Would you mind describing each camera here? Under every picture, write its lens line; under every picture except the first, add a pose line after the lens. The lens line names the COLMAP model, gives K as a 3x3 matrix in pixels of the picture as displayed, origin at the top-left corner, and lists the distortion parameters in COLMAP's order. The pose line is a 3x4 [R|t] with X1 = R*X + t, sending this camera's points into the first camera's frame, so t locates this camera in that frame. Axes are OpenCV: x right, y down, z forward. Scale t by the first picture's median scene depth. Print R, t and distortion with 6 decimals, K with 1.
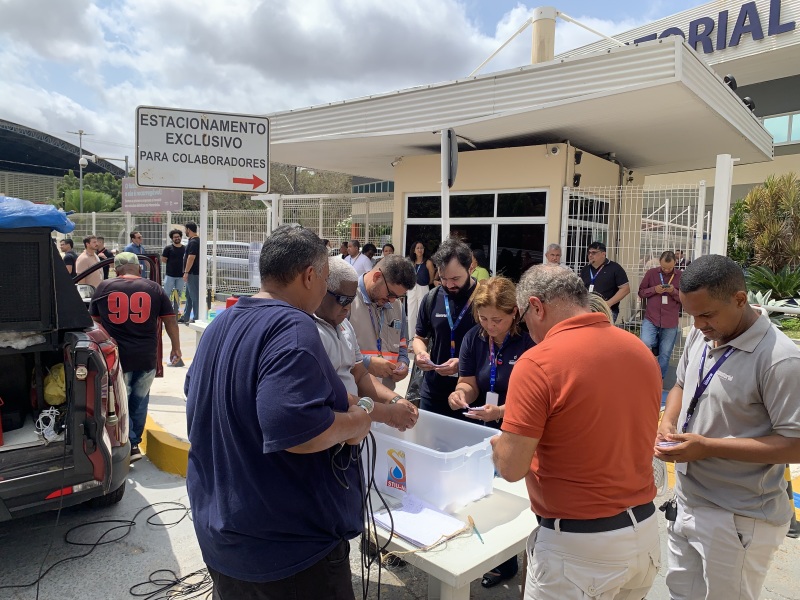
lens RADIAL K [[608.0, 0, 399.7], [0, 608.0, 295.6], [0, 0, 1]] dist [0.014309, -0.012301]
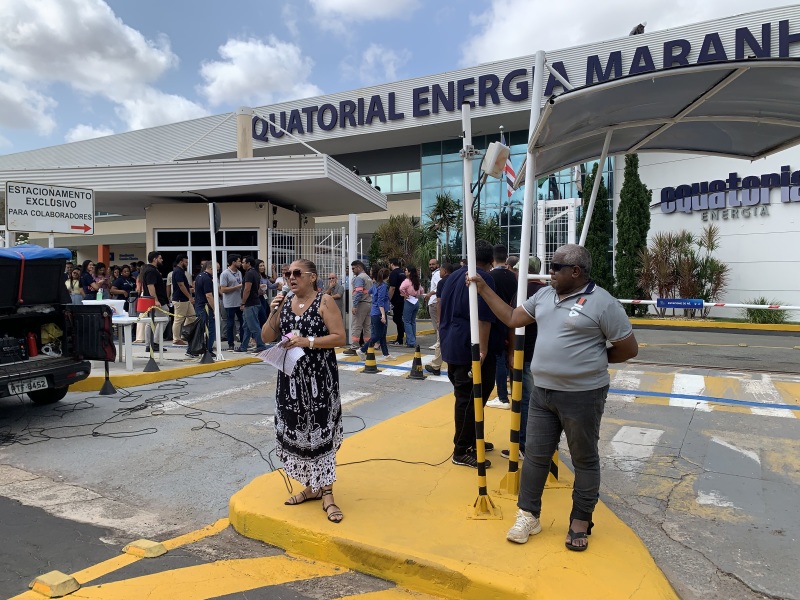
lens RADIAL K [[611.7, 0, 395.8], [0, 611.7, 290.3], [0, 0, 1]] dist [0.034115, -0.031046]
pose [[0.878727, -0.043937, 0.475299, -0.220958], [0.064760, 0.997521, -0.027515, 0.057663], [-0.472912, 0.054958, 0.879394, -0.611702]]
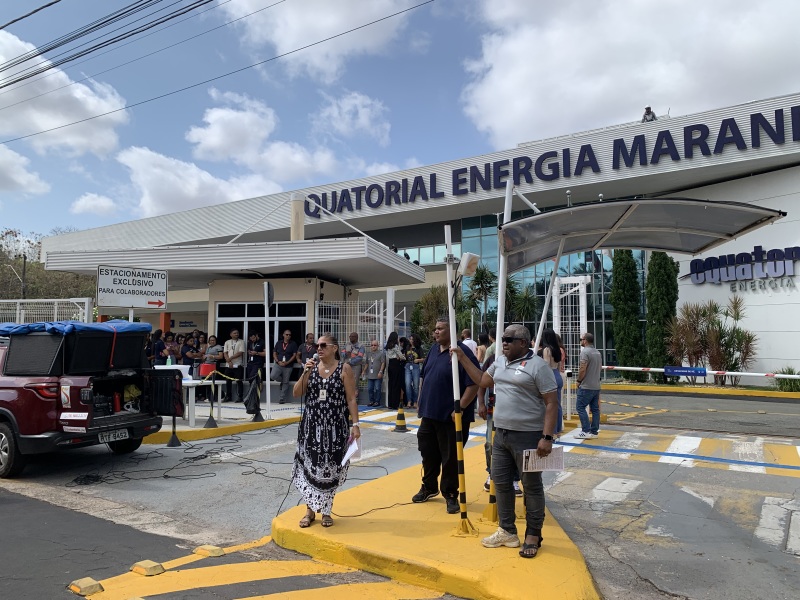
lens RADIAL K [[609.5, 0, 408.3], [0, 609.5, 291.9], [0, 0, 1]] dist [0.063868, -0.083940]
pose [[0.906773, 0.004047, 0.421600, -0.254480], [0.058563, 0.989052, -0.135450, 0.062115], [-0.417532, 0.147513, 0.896609, -0.779515]]
